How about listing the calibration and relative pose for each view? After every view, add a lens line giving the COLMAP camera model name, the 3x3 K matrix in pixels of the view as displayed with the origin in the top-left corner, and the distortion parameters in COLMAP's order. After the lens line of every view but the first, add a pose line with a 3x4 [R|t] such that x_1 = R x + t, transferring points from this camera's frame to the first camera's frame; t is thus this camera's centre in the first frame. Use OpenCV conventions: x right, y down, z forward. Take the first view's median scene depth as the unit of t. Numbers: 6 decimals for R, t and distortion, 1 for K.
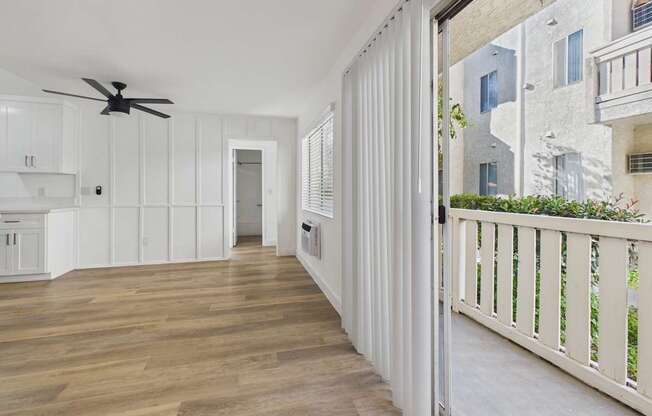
lens RADIAL K [[282.5, 0, 327.0], [0, 282.5, 192.4], [0, 0, 1]] dist [0.000149, 0.000111]
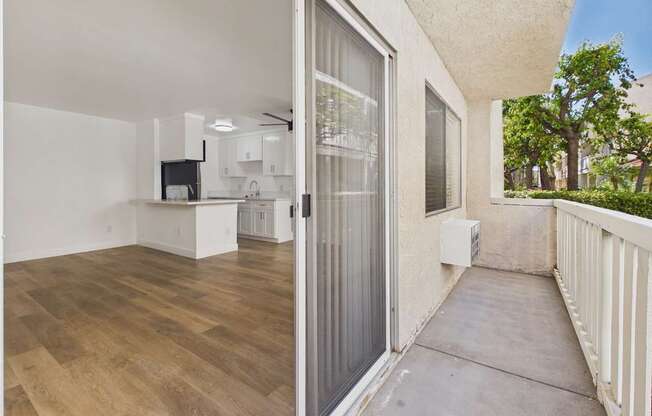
lens RADIAL K [[282.5, 0, 327.0], [0, 282.5, 192.4], [0, 0, 1]] dist [0.000149, 0.000111]
pose [[0.646682, 0.004538, -0.762747, 0.421000], [0.004659, 0.999940, 0.009899, 0.011539], [0.762746, -0.009956, 0.646622, 0.198291]]
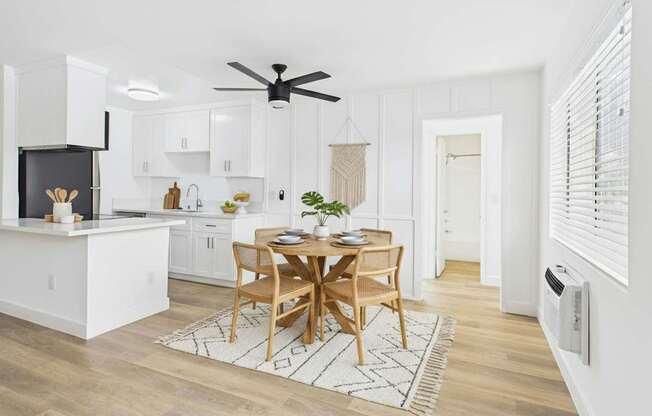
lens RADIAL K [[340.0, 0, 329.7], [0, 340.0, 194.0], [0, 0, 1]] dist [0.003915, 0.000388]
pose [[0.766704, 0.013434, -0.641861, 0.003775], [-0.009624, 0.999909, 0.009431, -0.026926], [0.641929, -0.001054, 0.766763, 0.325413]]
